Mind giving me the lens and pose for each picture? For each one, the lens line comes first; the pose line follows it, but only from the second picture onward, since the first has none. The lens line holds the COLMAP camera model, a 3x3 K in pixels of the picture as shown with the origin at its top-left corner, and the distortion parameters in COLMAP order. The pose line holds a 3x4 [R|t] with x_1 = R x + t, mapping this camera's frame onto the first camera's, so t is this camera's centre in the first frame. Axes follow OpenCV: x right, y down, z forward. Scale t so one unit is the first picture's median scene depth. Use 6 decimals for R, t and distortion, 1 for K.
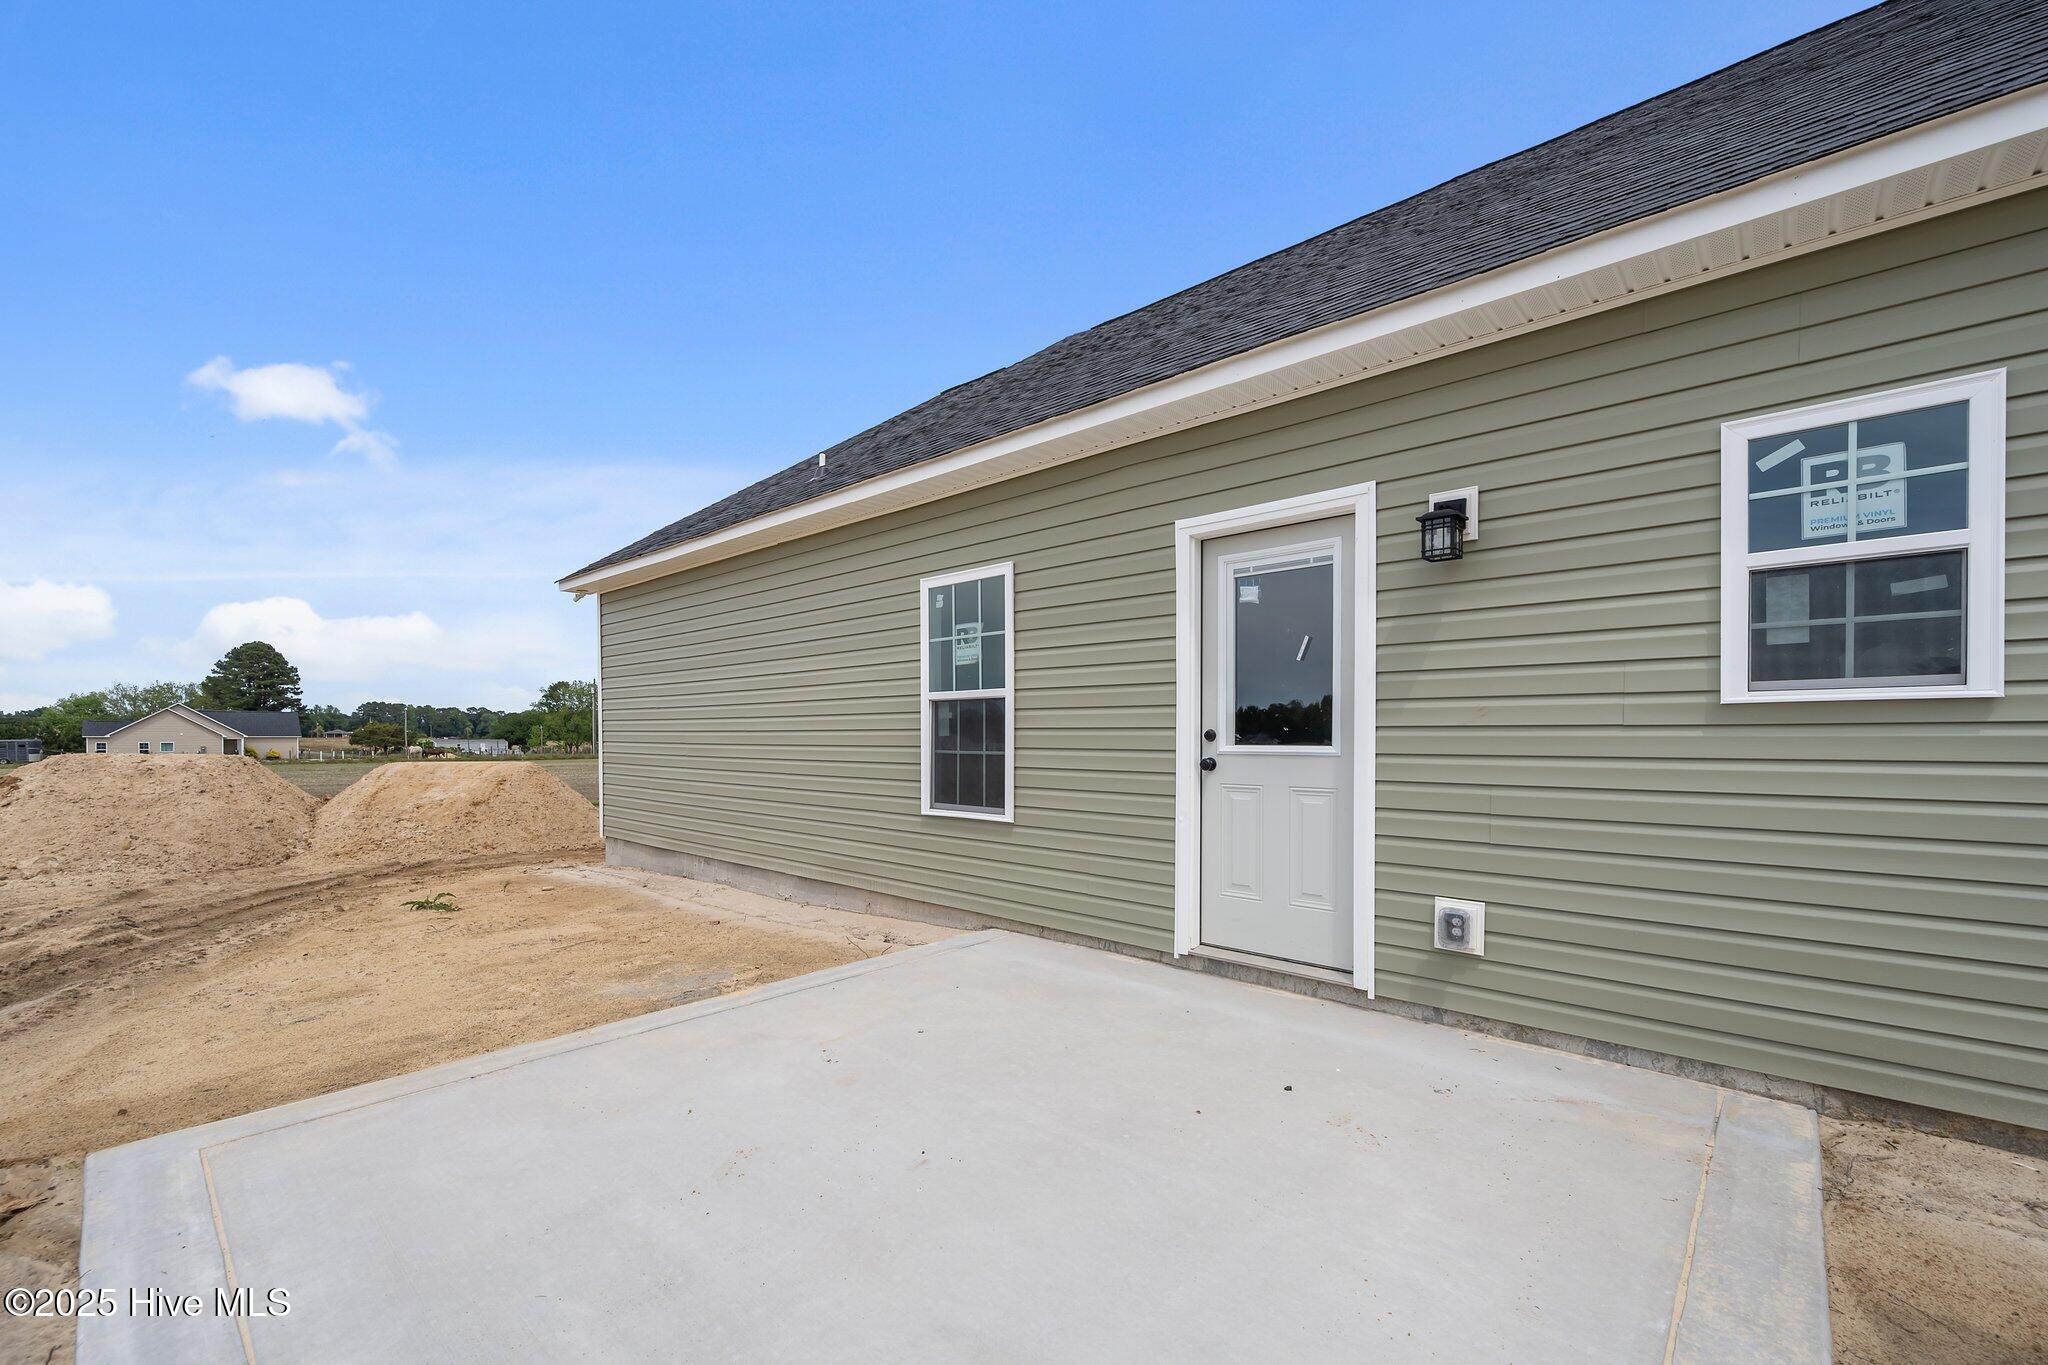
lens RADIAL K [[833.7, 0, 1029.0], [0, 833.7, 748.0], [0, 0, 1]] dist [0.001516, 0.000105]
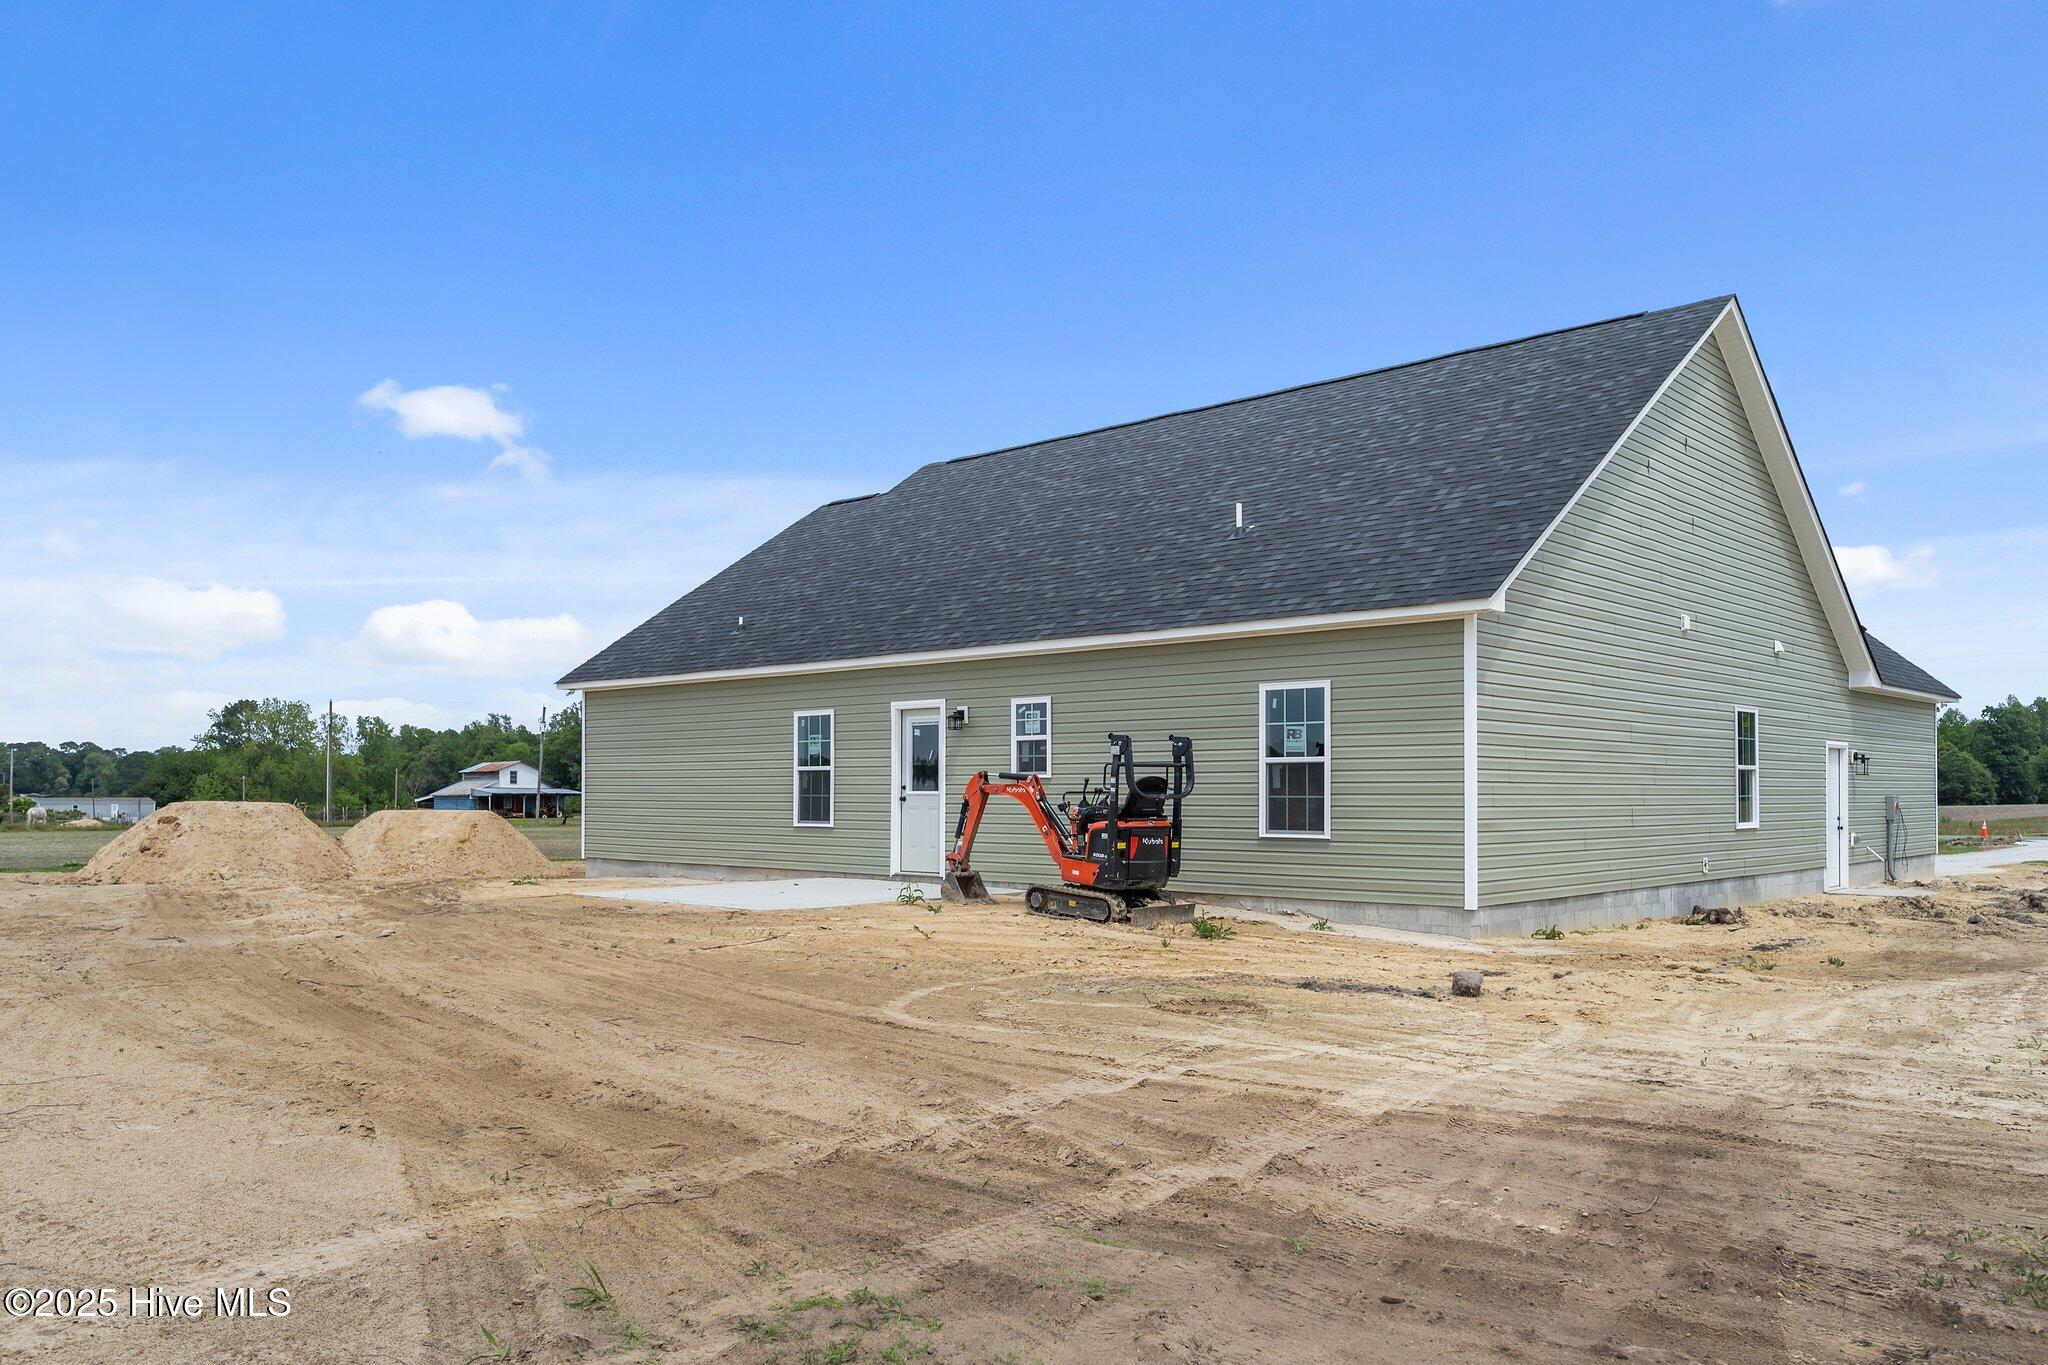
lens RADIAL K [[1508.8, 0, 1028.1], [0, 1508.8, 783.4], [0, 0, 1]] dist [-0.003567, -0.000459]
pose [[0.999920, -0.000165, -0.012670, 0.568966], [-0.000088, 0.999801, -0.019967, 0.055838], [0.012671, 0.019967, 0.999720, -3.112569]]
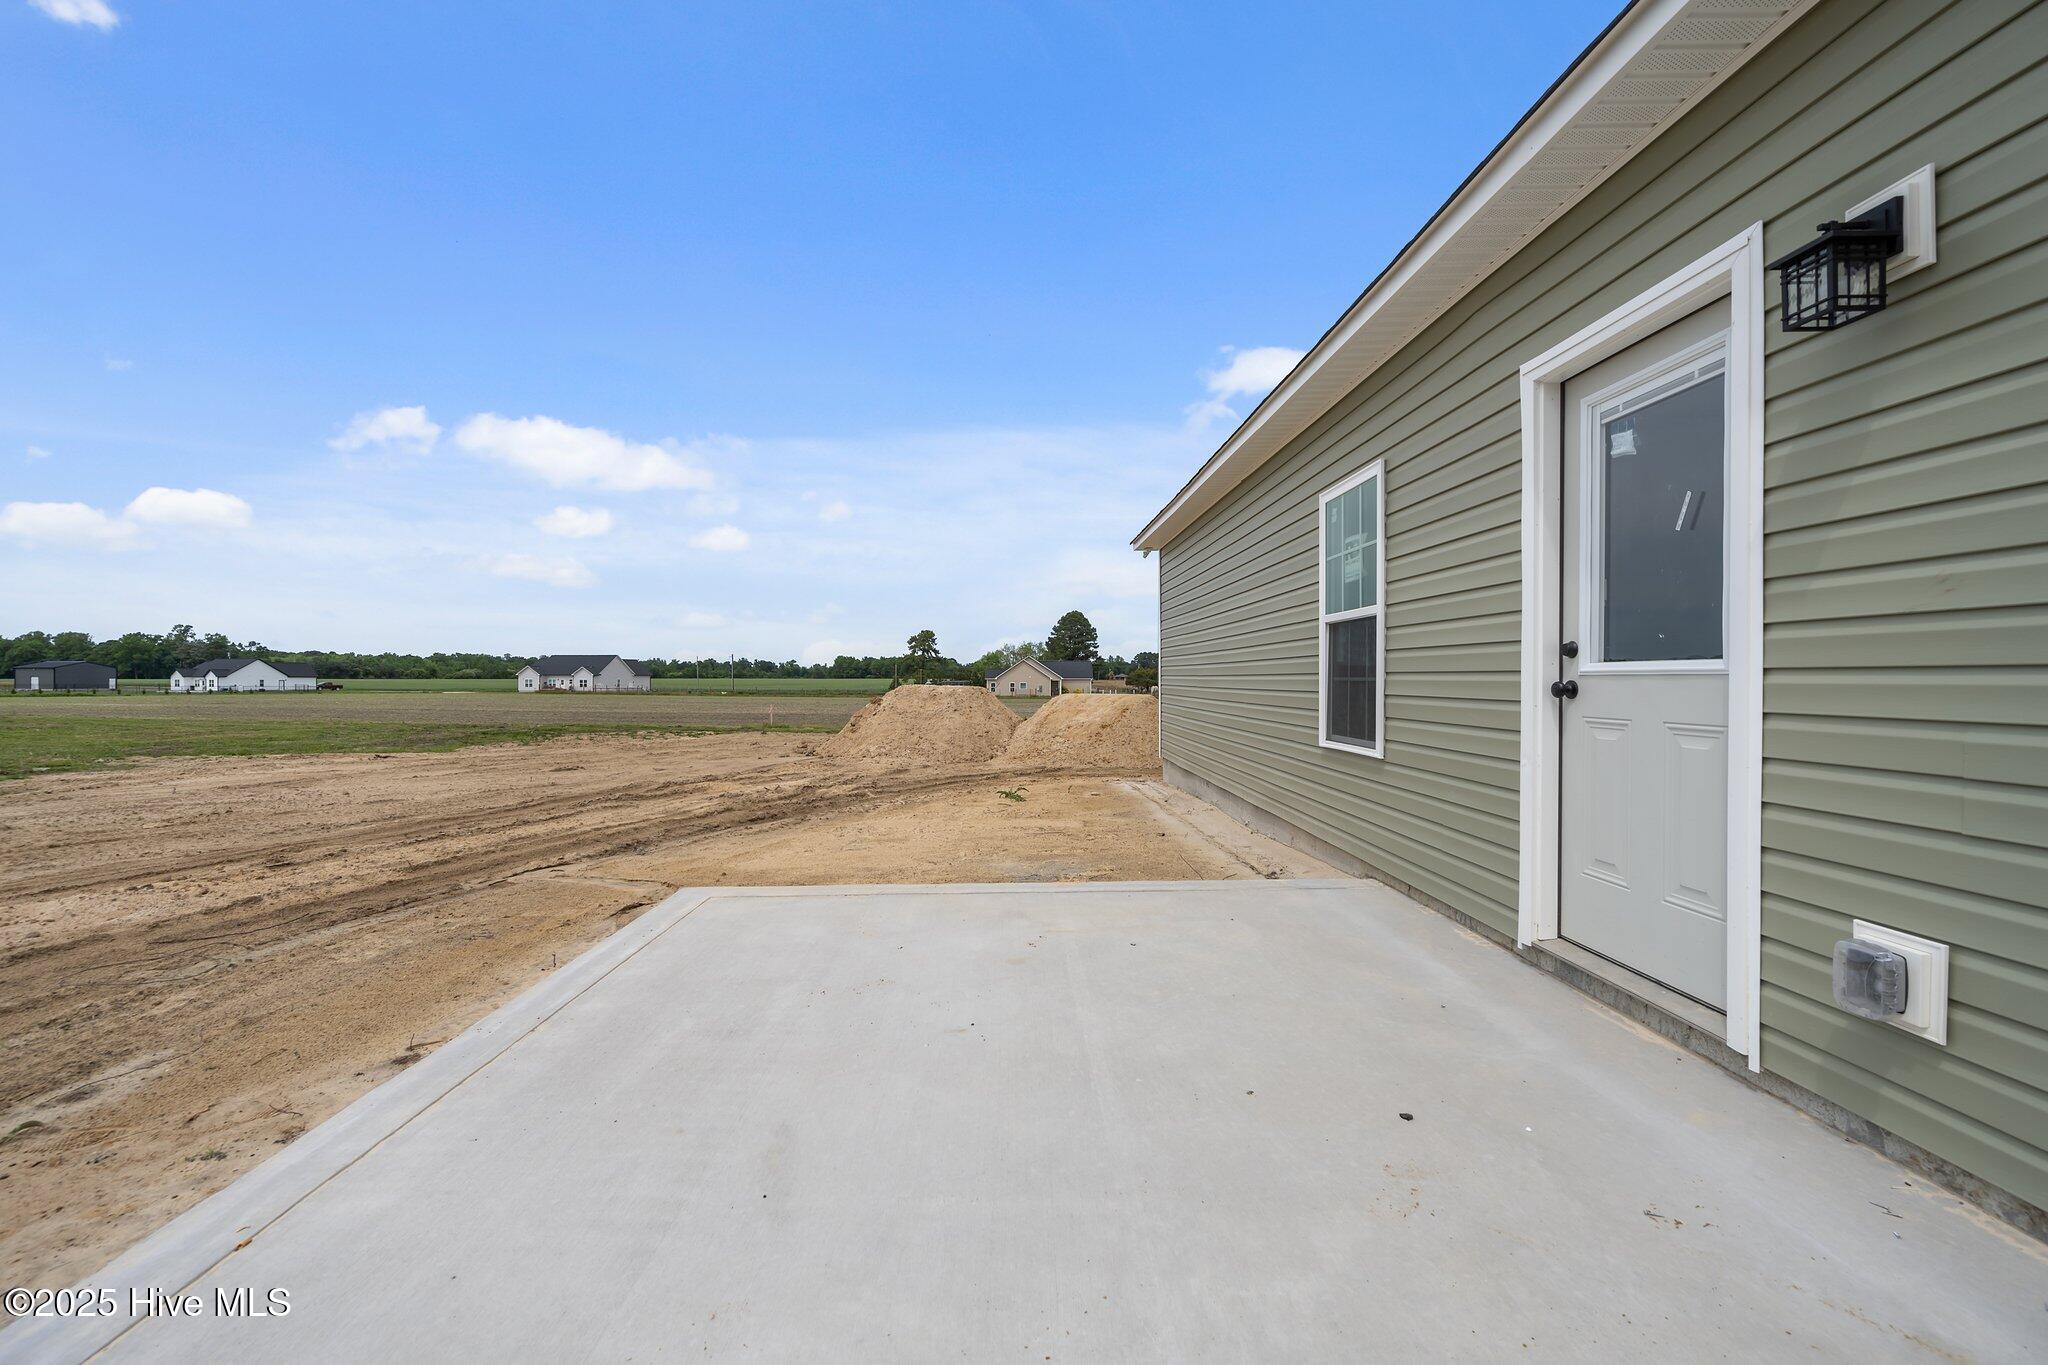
lens RADIAL K [[815.5, 0, 1024.0], [0, 815.5, 682.5], [0, 0, 1]] dist [-0.000321, -0.000067]
pose [[0.688646, 0.002302, -0.725094, 0.352942], [-0.009046, 0.999944, -0.005416, 0.018634], [0.725041, 0.010289, 0.688628, 0.149957]]
